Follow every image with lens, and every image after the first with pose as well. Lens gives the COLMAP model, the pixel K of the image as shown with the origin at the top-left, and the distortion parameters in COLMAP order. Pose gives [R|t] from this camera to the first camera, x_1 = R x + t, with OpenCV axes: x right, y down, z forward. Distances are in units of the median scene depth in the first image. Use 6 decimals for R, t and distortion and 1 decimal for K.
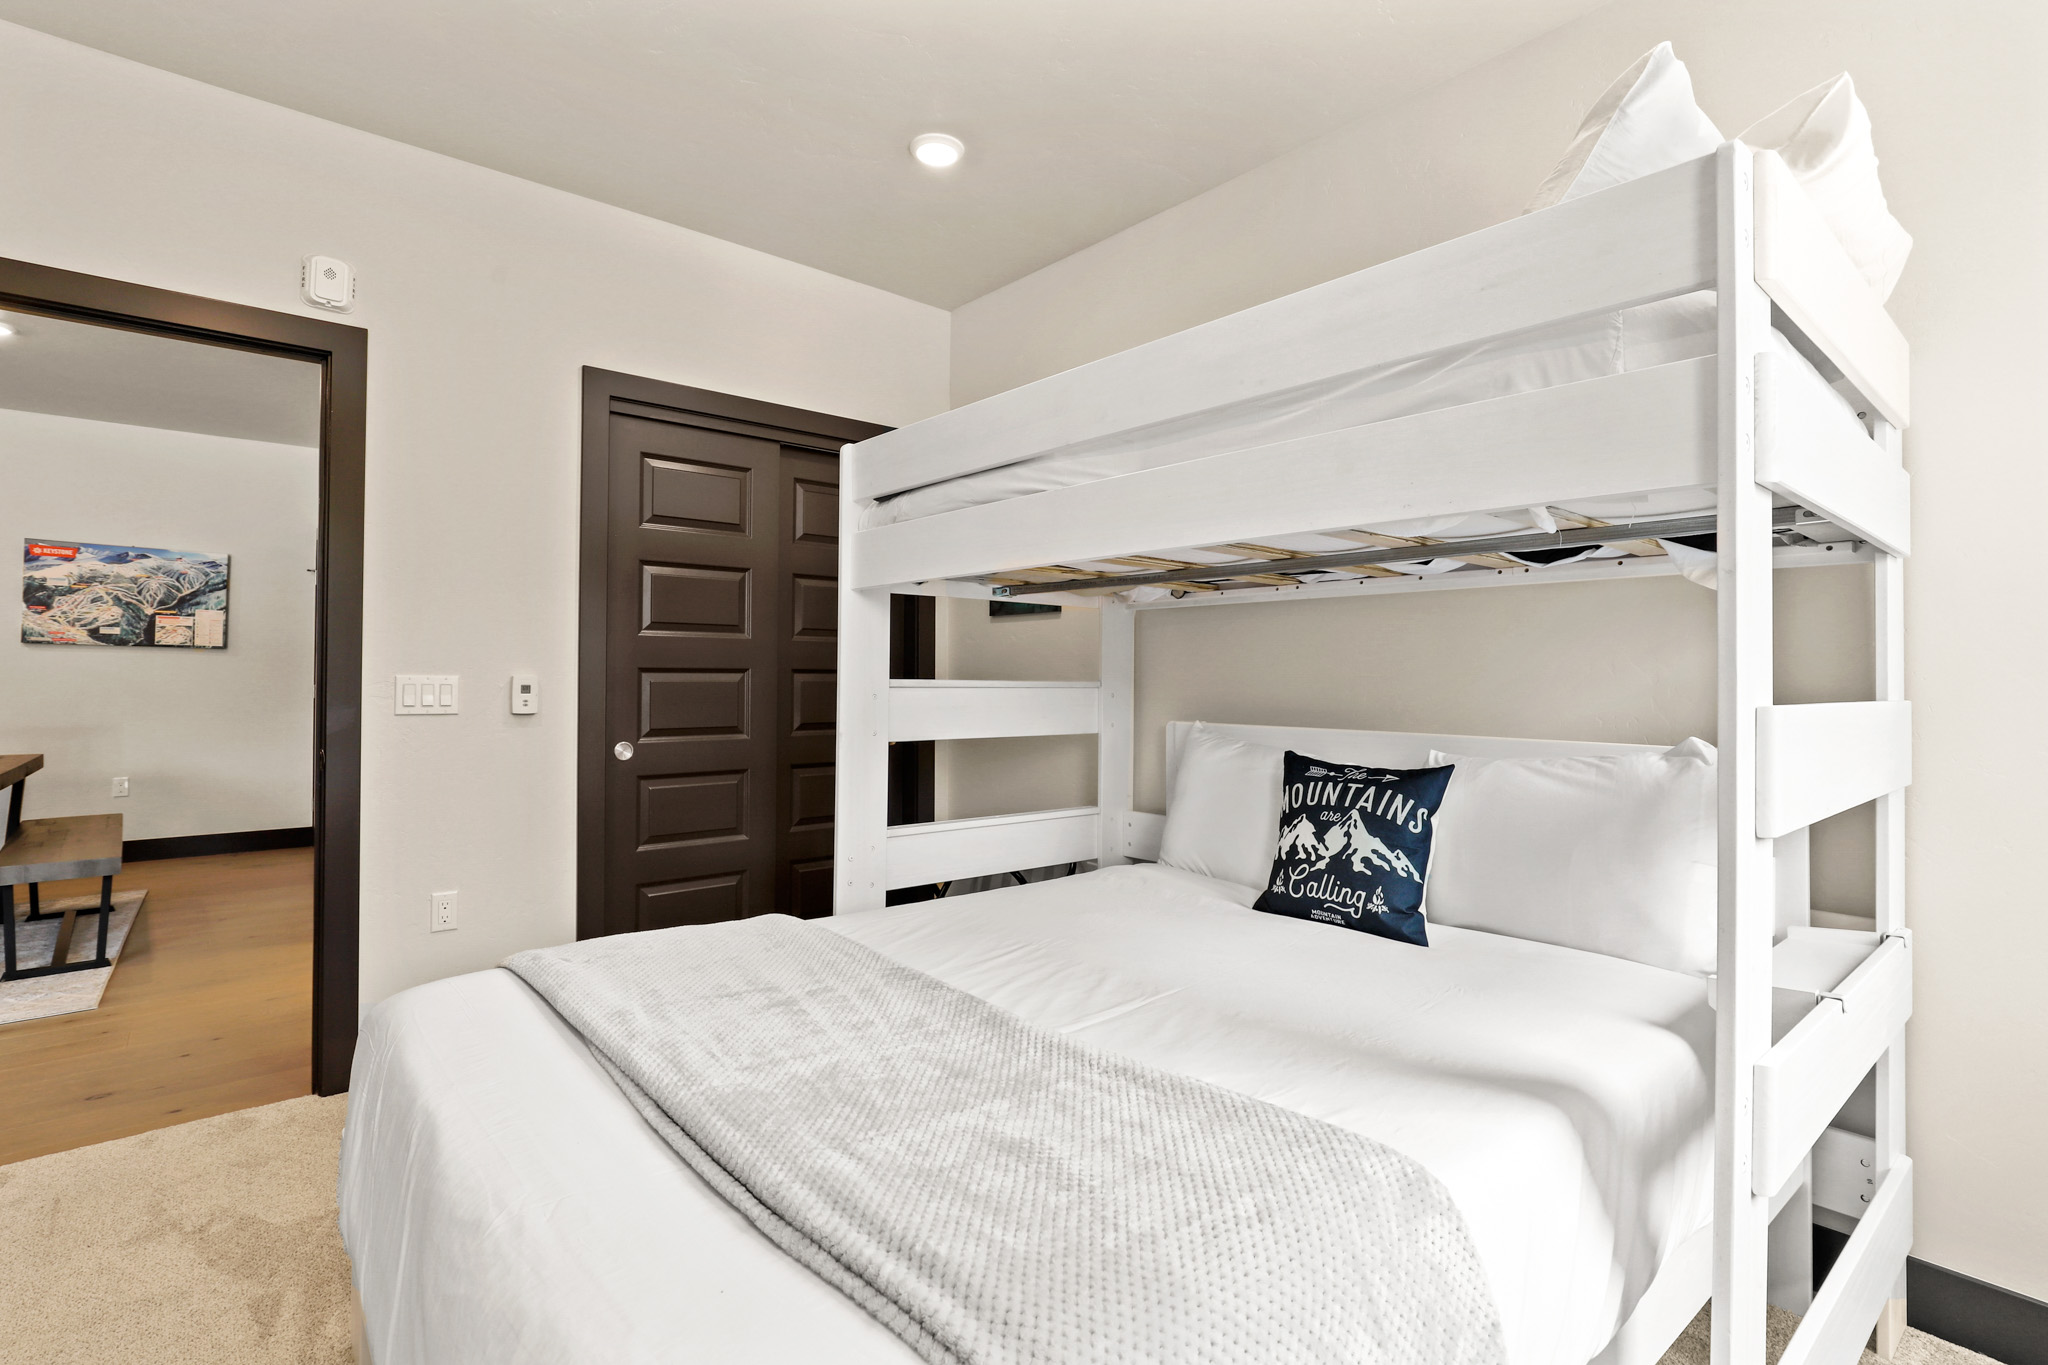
lens RADIAL K [[979.5, 0, 1026.0], [0, 979.5, 658.9], [0, 0, 1]] dist [-0.004389, 0.004581]
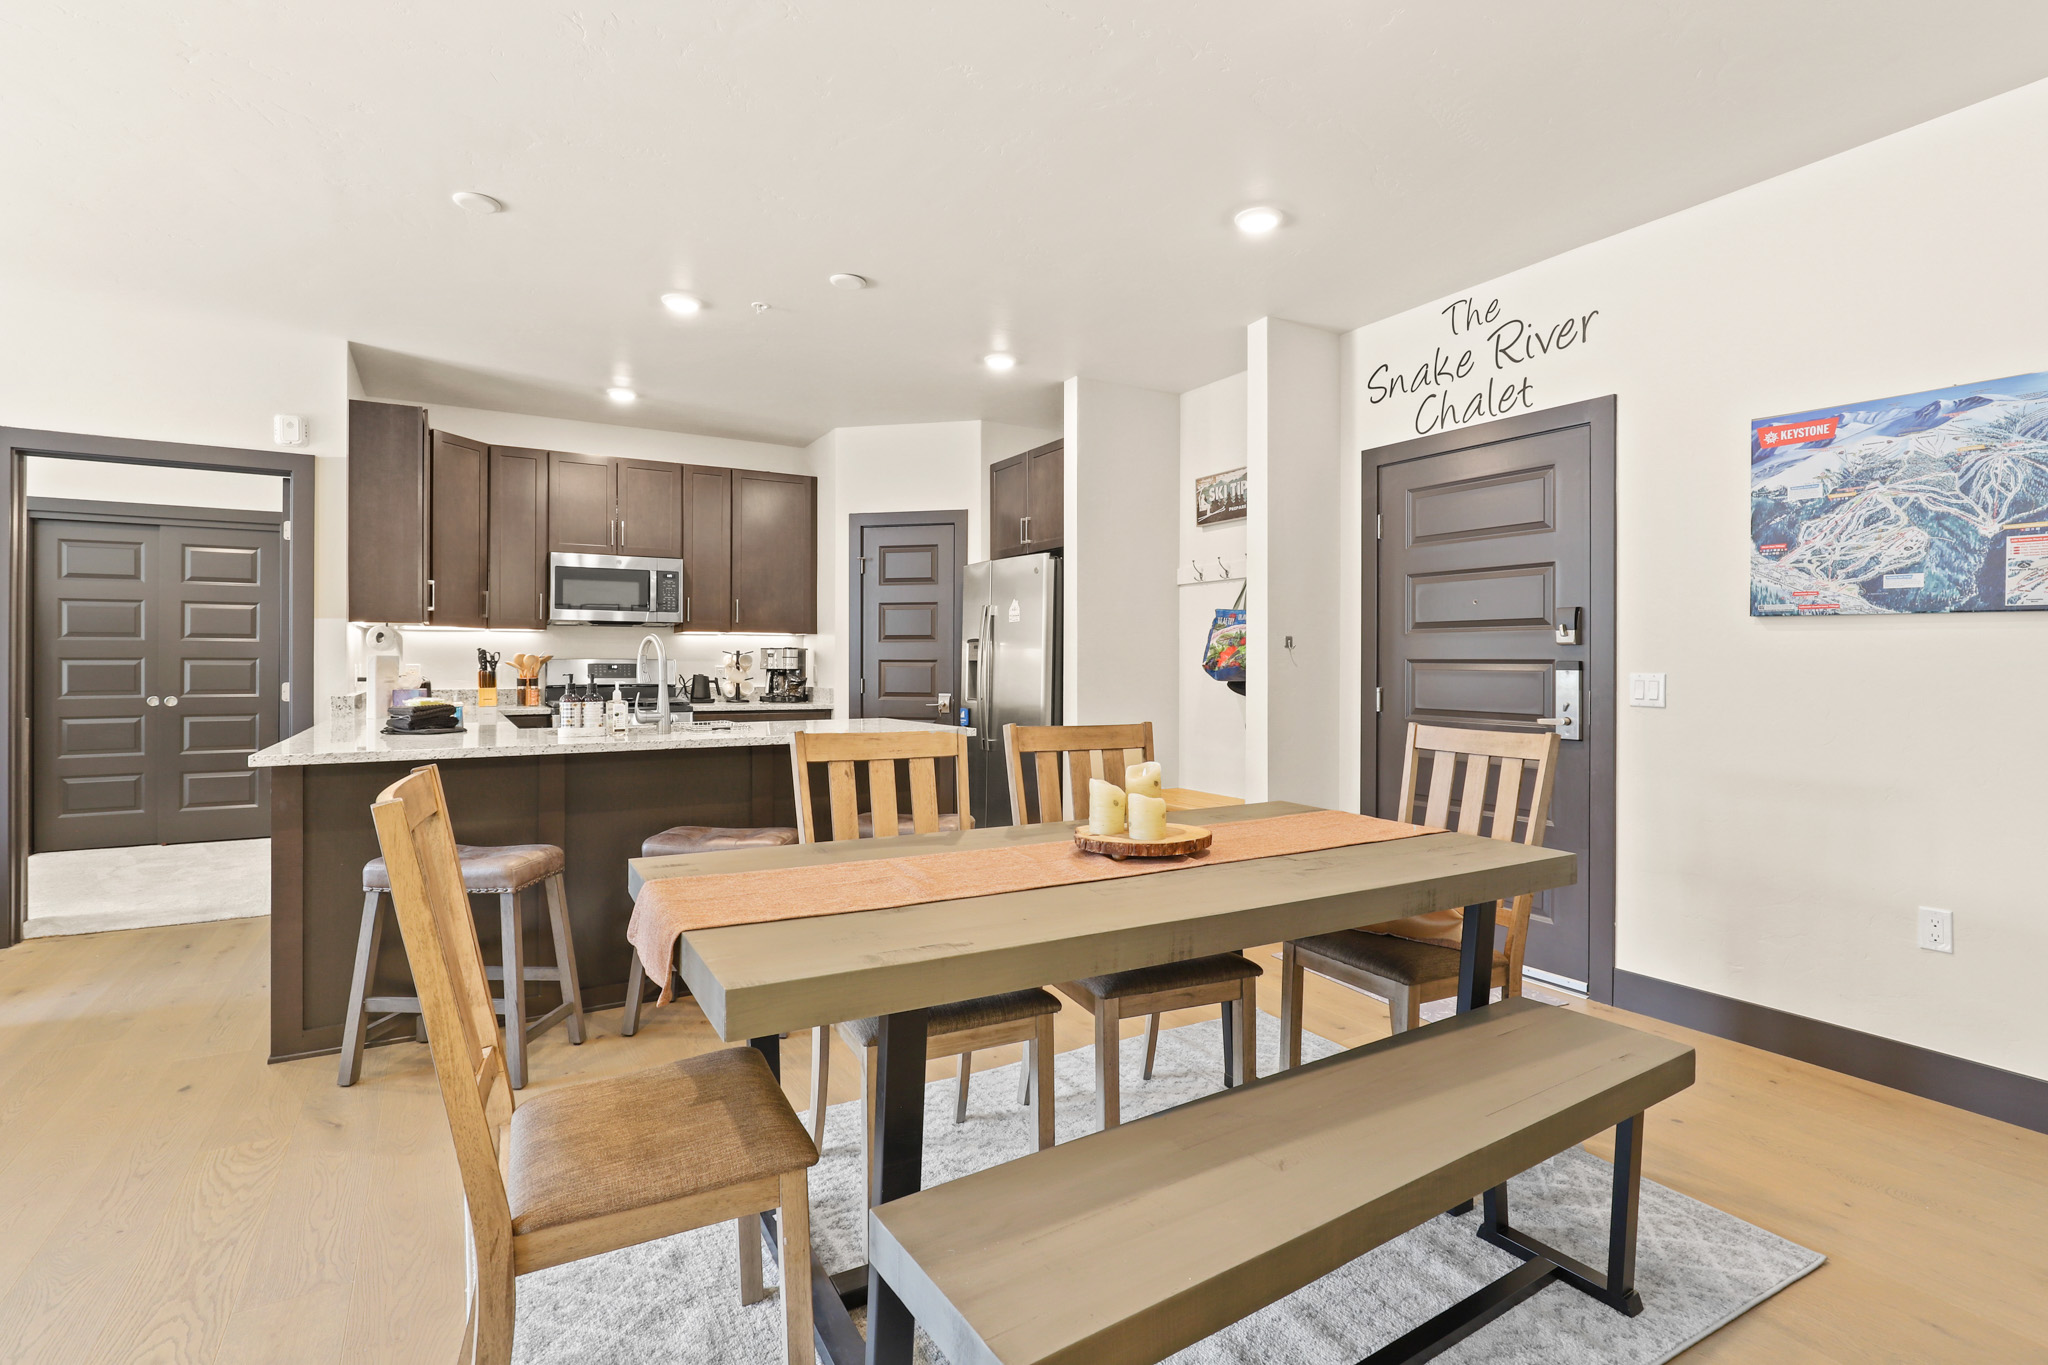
lens RADIAL K [[979.5, 0, 1026.0], [0, 979.5, 658.9], [0, 0, 1]] dist [-0.004389, 0.004581]
pose [[-0.186311, -0.007370, -0.982463, -0.414637], [0.010505, 0.999900, -0.009494, 0.007373], [0.982435, -0.012090, -0.186214, 0.689223]]
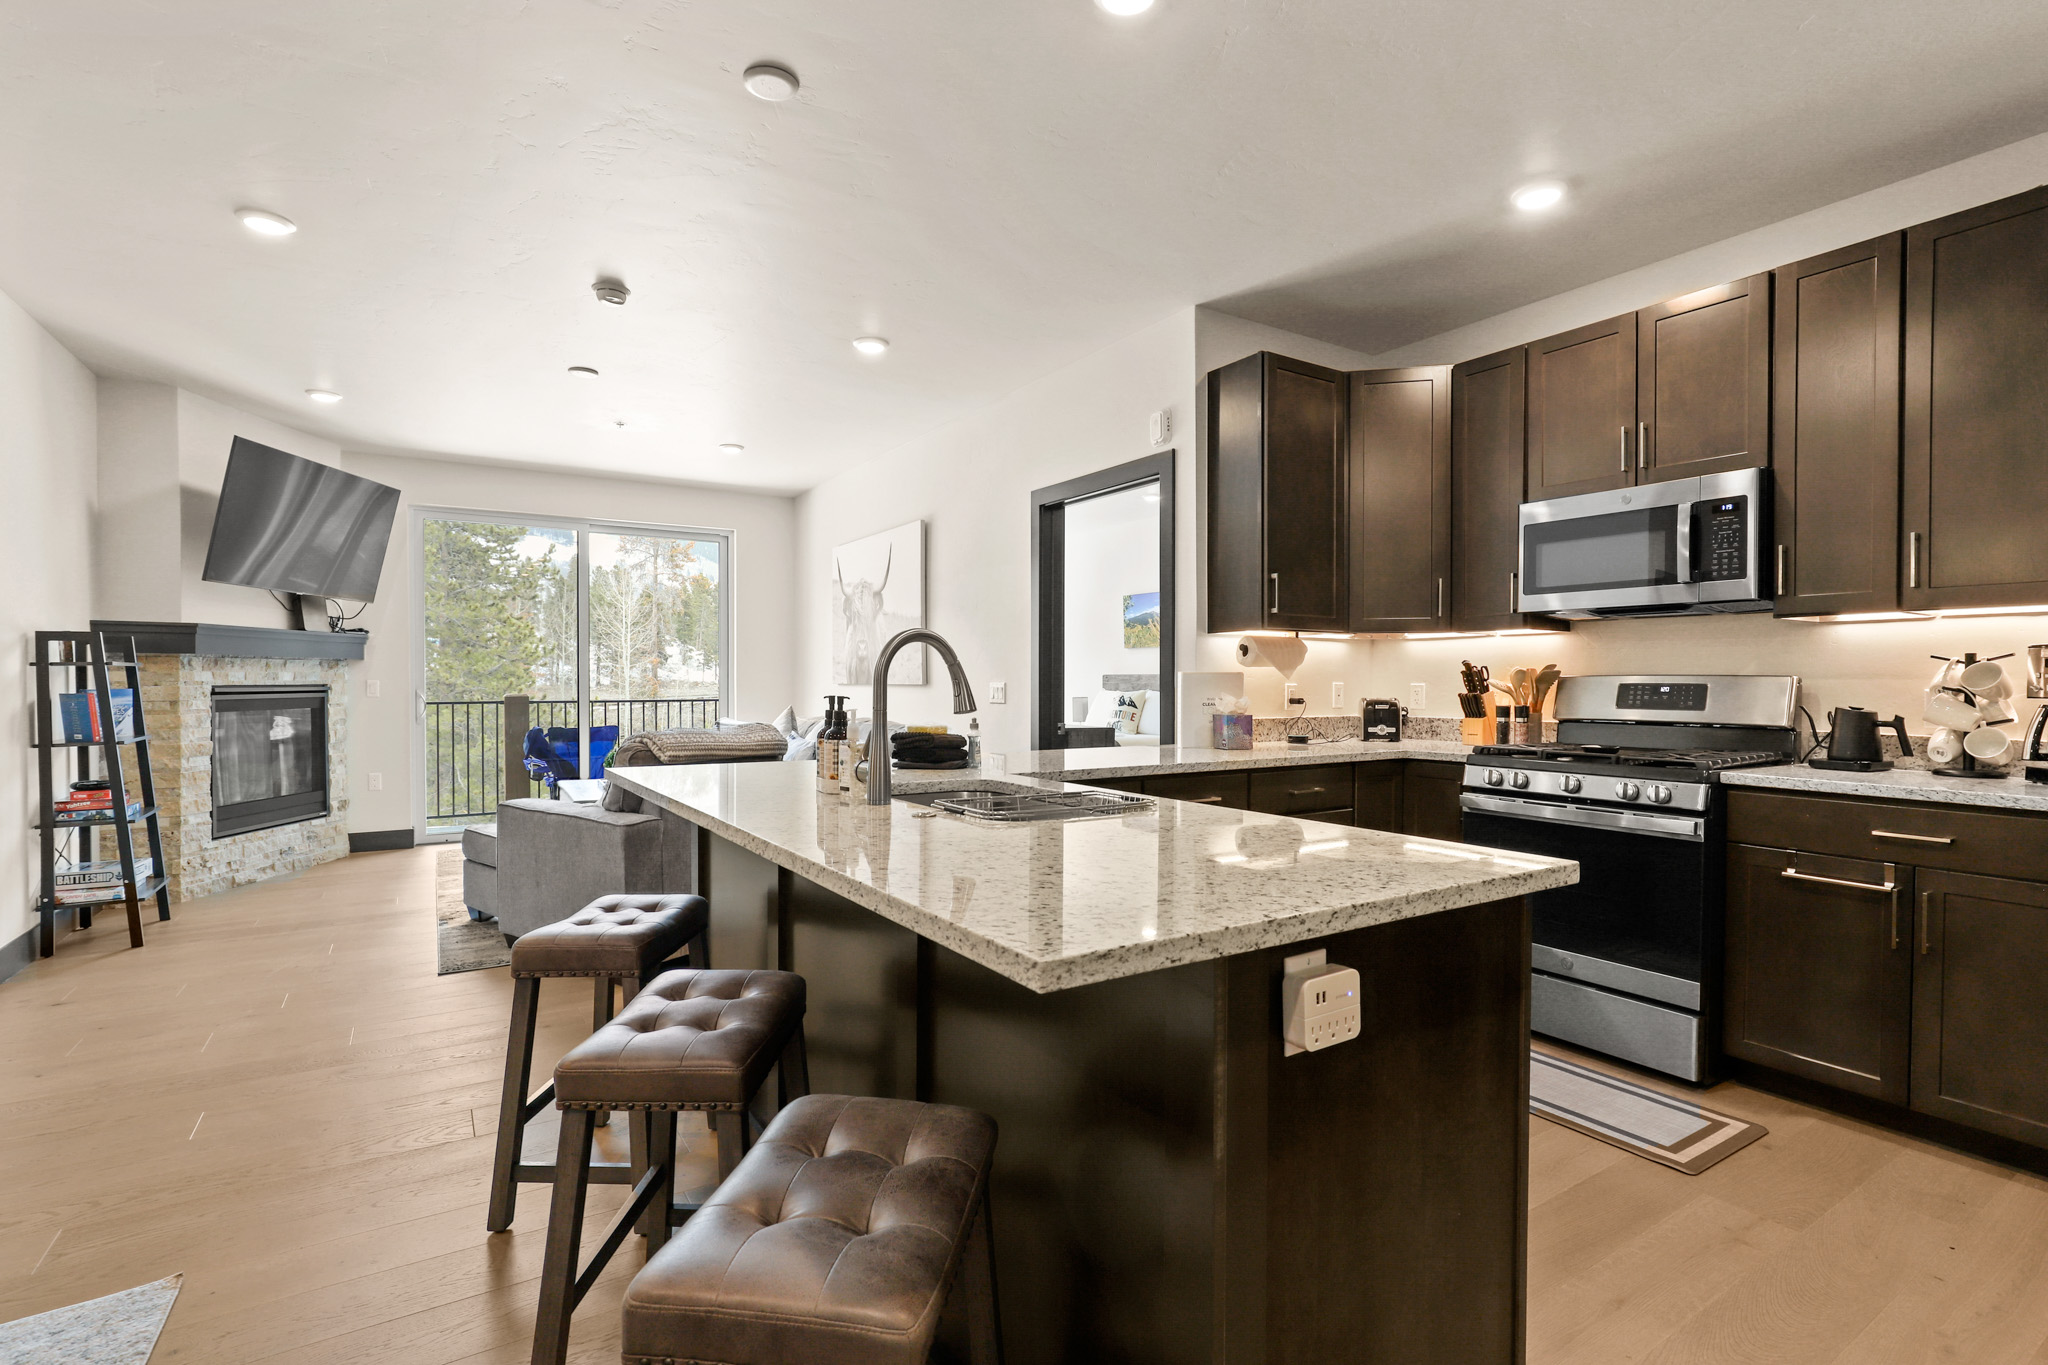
lens RADIAL K [[958.1, 0, 1020.7], [0, 958.1, 690.8], [0, 0, 1]] dist [-0.013065, 0.008610]
pose [[-0.987596, -0.006697, 0.156876, -1.068418], [-0.007015, 0.999974, -0.001472, 0.005815], [-0.156862, -0.002554, -0.987617, 0.681172]]
